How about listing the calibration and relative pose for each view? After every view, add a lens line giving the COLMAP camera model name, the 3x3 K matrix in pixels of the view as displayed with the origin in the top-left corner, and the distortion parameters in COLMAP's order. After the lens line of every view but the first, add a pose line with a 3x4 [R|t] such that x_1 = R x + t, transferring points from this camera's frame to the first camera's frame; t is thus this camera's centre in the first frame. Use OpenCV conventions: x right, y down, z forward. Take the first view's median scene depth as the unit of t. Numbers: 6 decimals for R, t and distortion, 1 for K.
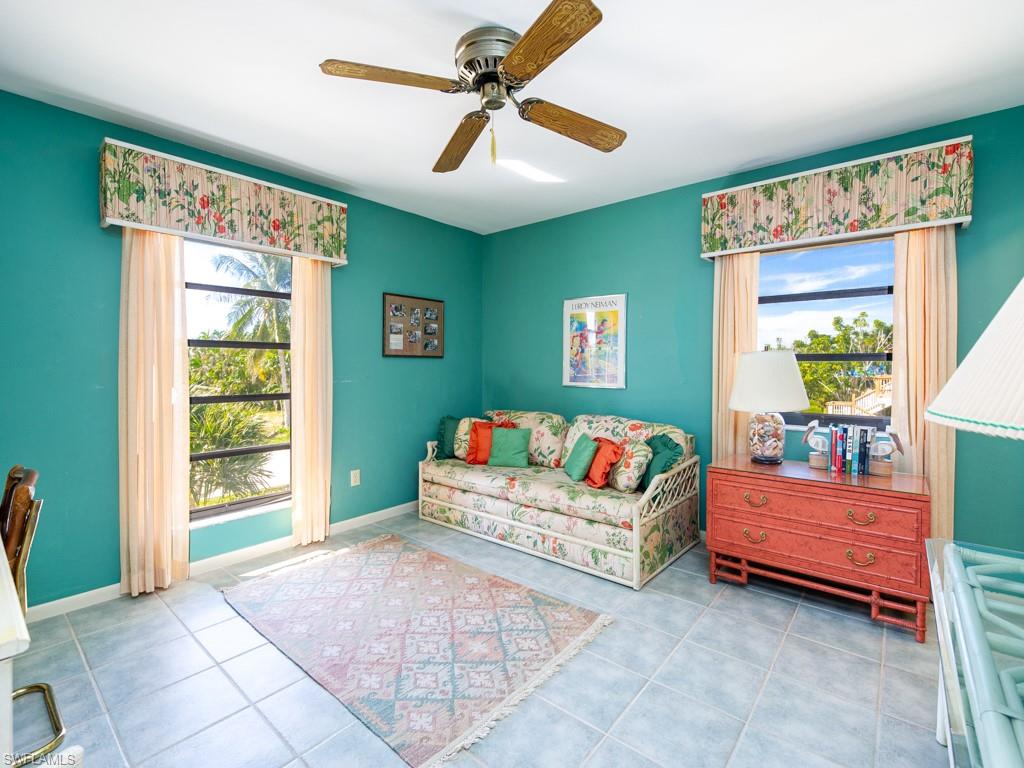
lens RADIAL K [[462.6, 0, 513.2], [0, 462.6, 374.4], [0, 0, 1]] dist [0.006578, -0.000474]
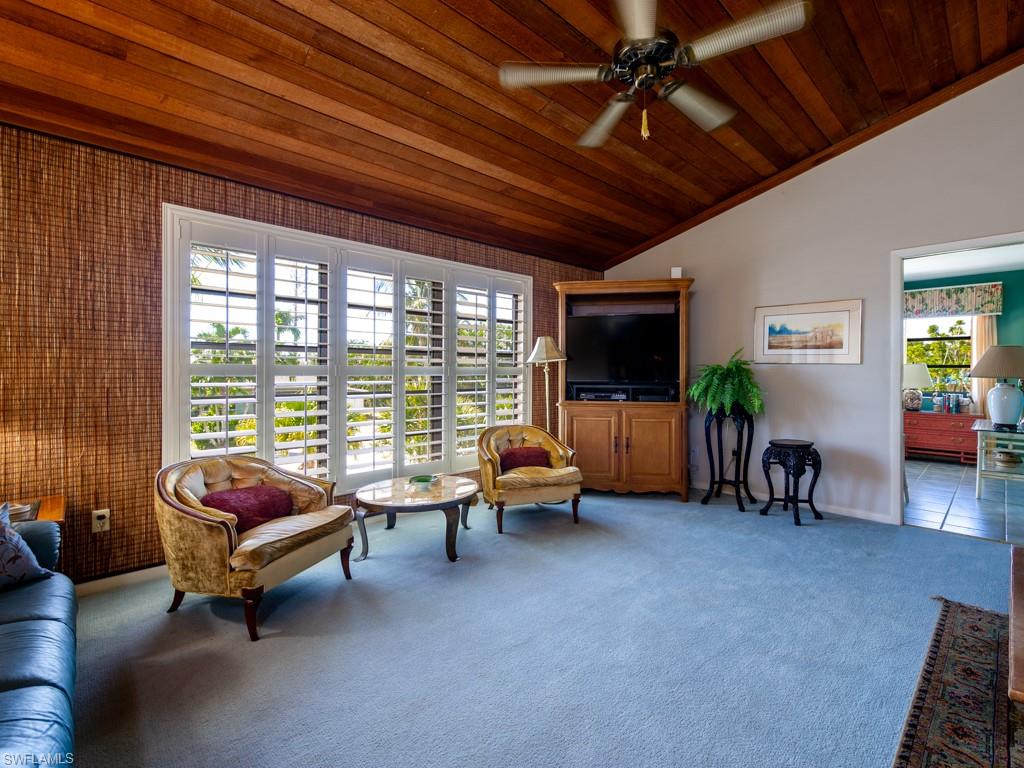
lens RADIAL K [[462.6, 0, 535.7], [0, 462.6, 370.4], [0, 0, 1]] dist [0.006578, -0.000474]
pose [[0.995532, 0.006905, -0.094175, -1.224906], [-0.008634, 0.999801, -0.017966, 0.046501], [0.094032, 0.018699, 0.995394, -1.643634]]
